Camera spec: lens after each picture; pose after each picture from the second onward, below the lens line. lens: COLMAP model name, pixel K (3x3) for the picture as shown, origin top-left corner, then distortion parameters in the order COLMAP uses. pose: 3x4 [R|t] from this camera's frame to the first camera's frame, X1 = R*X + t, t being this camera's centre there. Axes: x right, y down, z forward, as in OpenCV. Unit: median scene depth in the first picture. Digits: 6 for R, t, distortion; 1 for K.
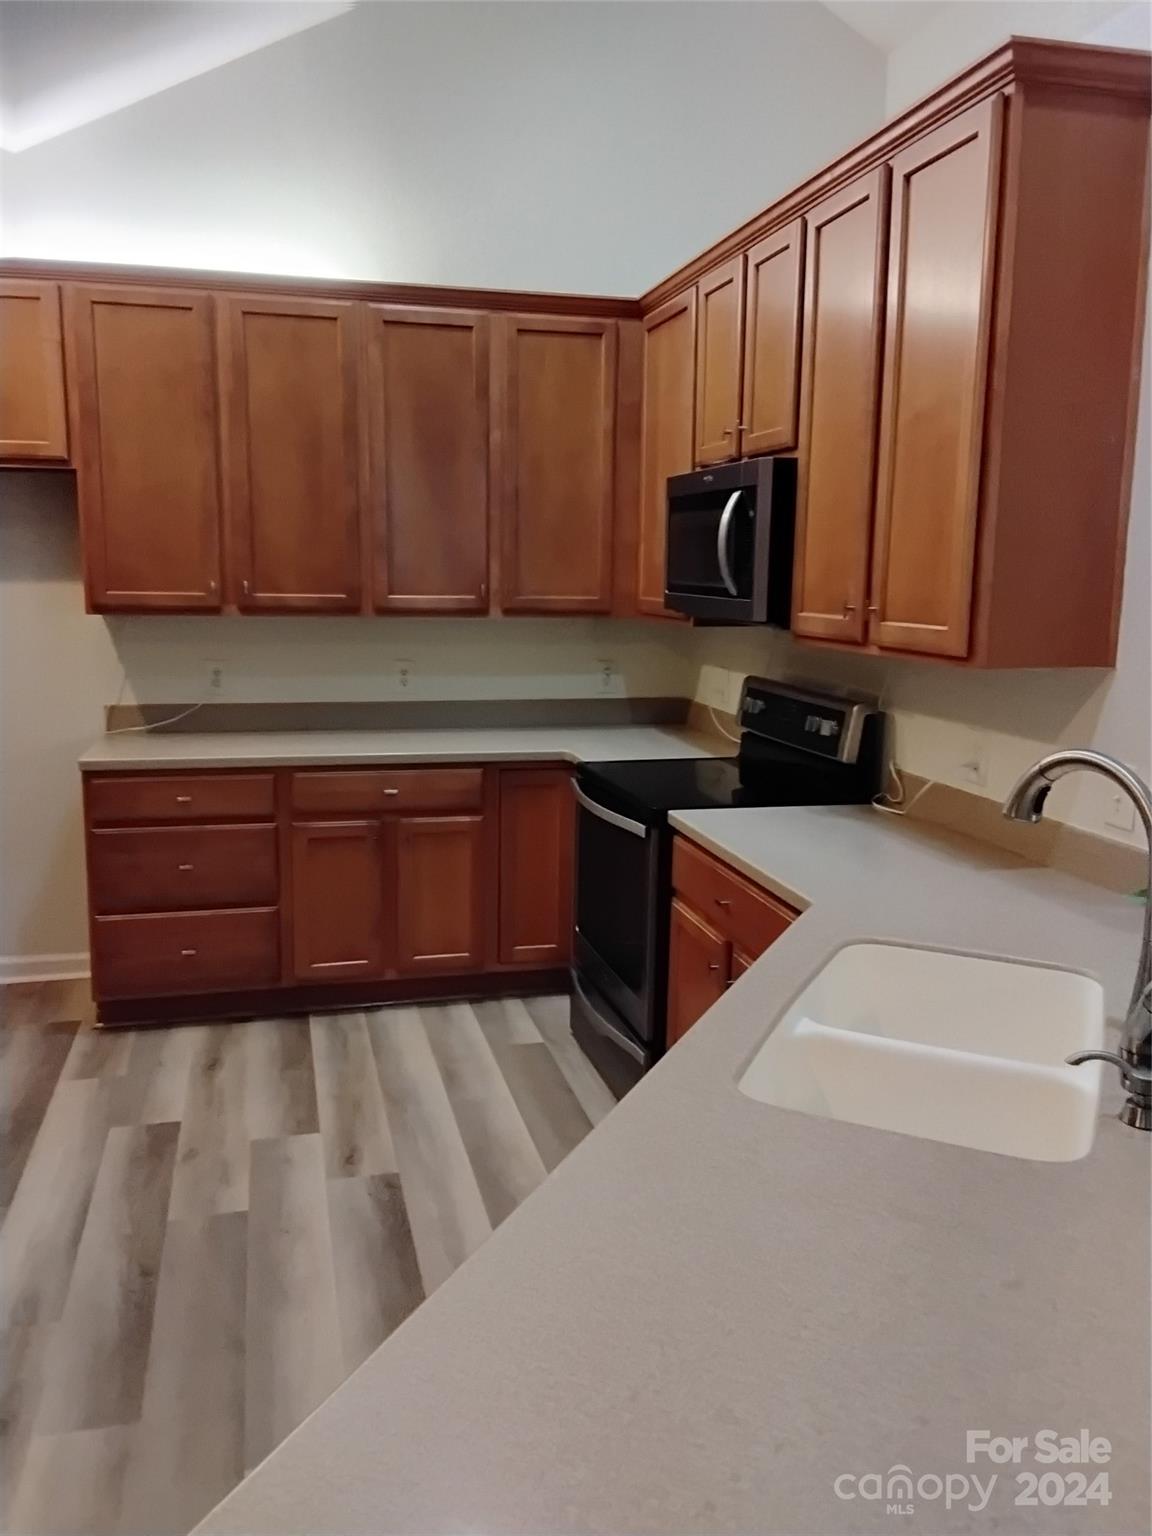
lens RADIAL K [[1188.1, 0, 575.1], [0, 1188.1, 764.0], [0, 0, 1]] dist [0.114776, -0.179404]
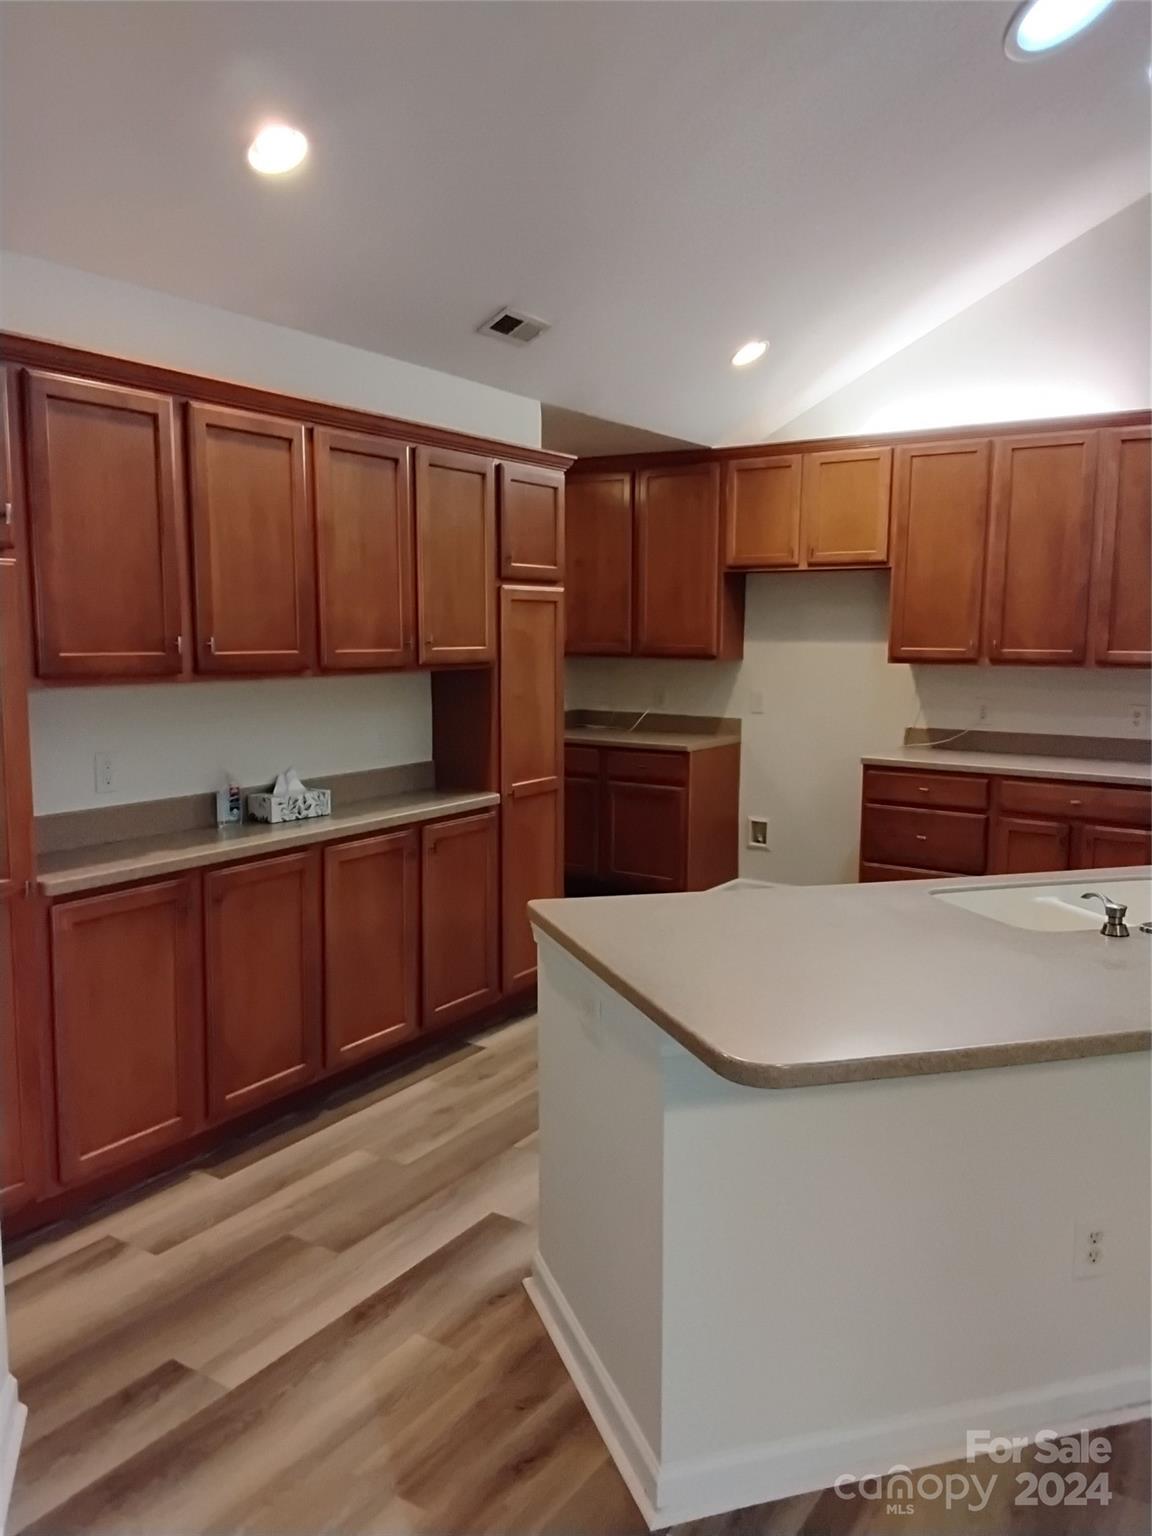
lens RADIAL K [[1191.7, 0, 563.0], [0, 1191.7, 763.7], [0, 0, 1]] dist [0.130888, -0.228454]
pose [[0.672180, 0.079282, -0.736131, 0.419583], [-0.119973, 0.992774, -0.002628, 0.050508], [0.730603, 0.090082, 0.676834, -0.282987]]
